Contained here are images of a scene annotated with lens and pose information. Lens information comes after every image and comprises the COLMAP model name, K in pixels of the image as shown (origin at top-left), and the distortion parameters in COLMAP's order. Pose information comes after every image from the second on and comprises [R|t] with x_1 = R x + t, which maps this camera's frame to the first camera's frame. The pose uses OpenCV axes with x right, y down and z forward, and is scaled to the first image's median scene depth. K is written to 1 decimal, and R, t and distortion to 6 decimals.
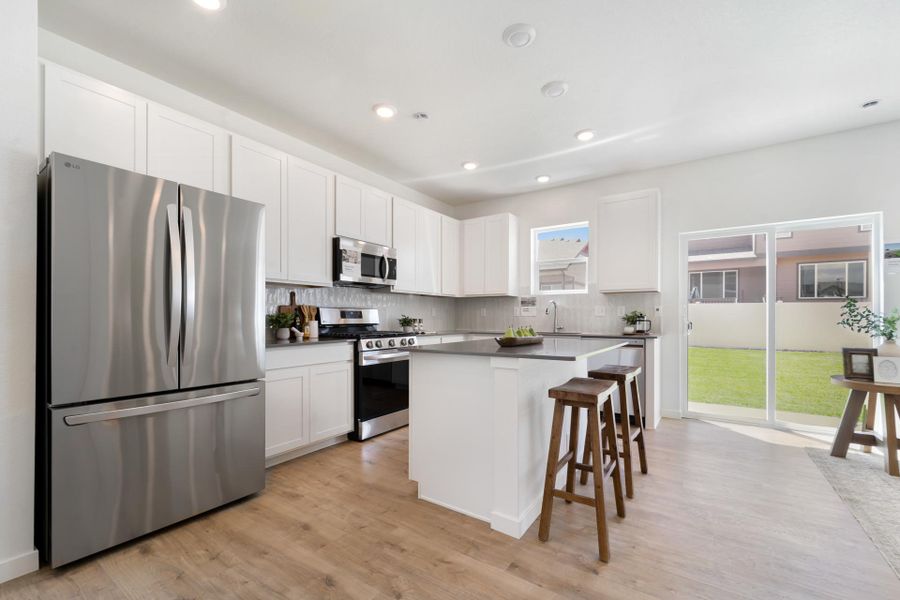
lens RADIAL K [[387.5, 0, 451.5], [0, 387.5, 319.6], [0, 0, 1]] dist [-0.000732, -0.000145]
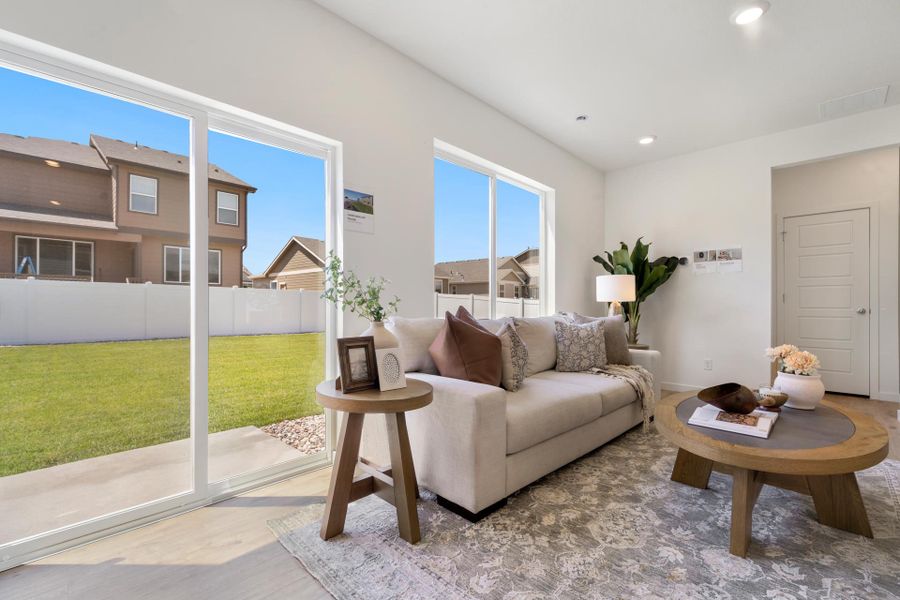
lens RADIAL K [[395.5, 0, 454.1], [0, 395.5, 301.1], [0, 0, 1]] dist [0.000811, 0.000010]
pose [[0.187190, 0.005391, 0.982309, 0.348733], [0.007573, 0.999947, -0.006931, 0.017332], [-0.982295, 0.008737, 0.187139, 0.533003]]
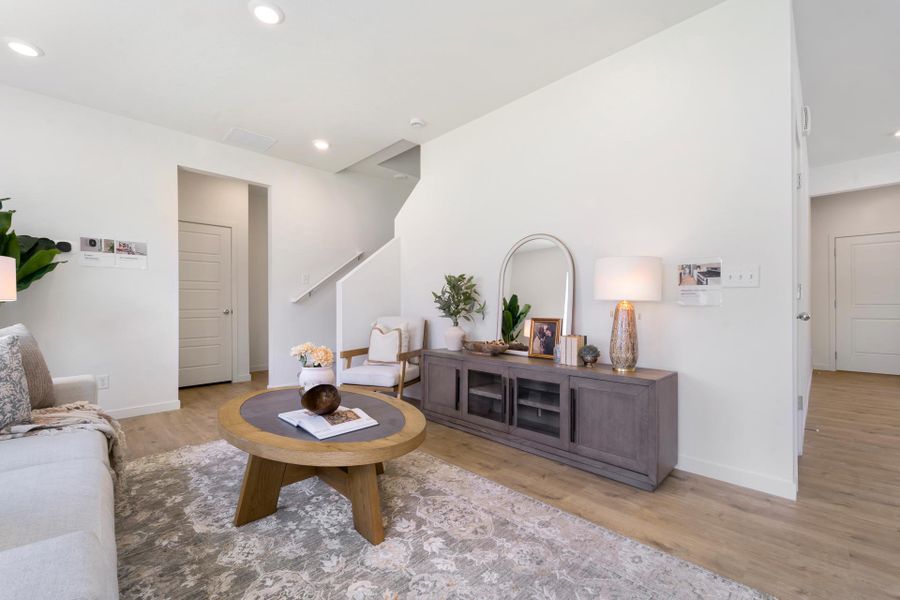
lens RADIAL K [[372.7, 0, 457.1], [0, 372.7, 304.6], [0, 0, 1]] dist [-0.000222, 0.000078]
pose [[-0.981163, 0.000634, 0.193183, 0.628222], [0.001486, 0.999990, 0.004262, 0.017298], [-0.193178, 0.004469, -0.981153, 0.697176]]
